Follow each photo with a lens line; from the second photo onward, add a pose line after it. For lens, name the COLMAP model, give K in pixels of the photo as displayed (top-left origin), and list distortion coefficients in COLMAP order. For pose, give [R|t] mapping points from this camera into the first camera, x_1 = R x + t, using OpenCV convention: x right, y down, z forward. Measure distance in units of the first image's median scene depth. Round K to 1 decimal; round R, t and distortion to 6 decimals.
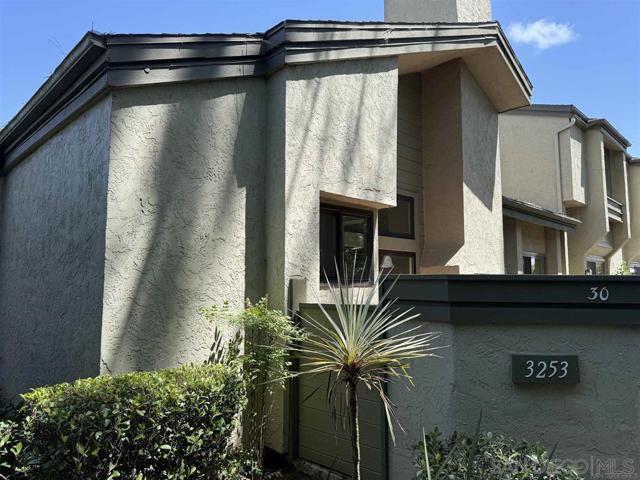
lens RADIAL K [[453.0, 0, 320.4], [0, 453.0, 239.6], [0, 0, 1]] dist [0.005480, 0.000173]
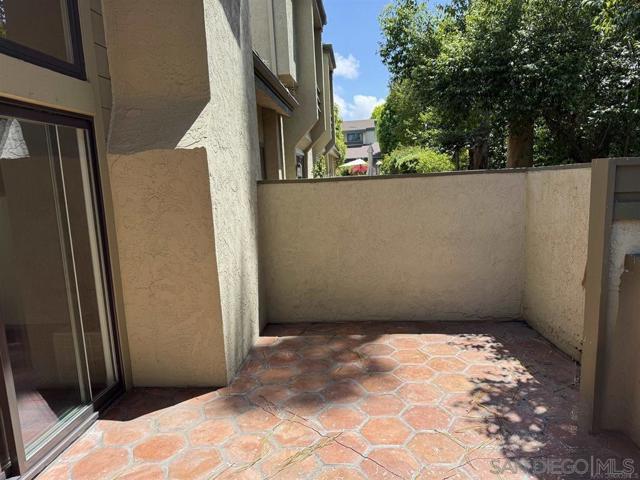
lens RADIAL K [[453.0, 0, 319.6], [0, 453.0, 242.4], [0, 0, 1]] dist [0.005480, 0.000173]
pose [[0.757462, -0.128731, 0.640062, 0.093556], [-0.012448, 0.977343, 0.211296, 0.049612], [-0.652760, -0.168016, 0.738698, 0.563294]]
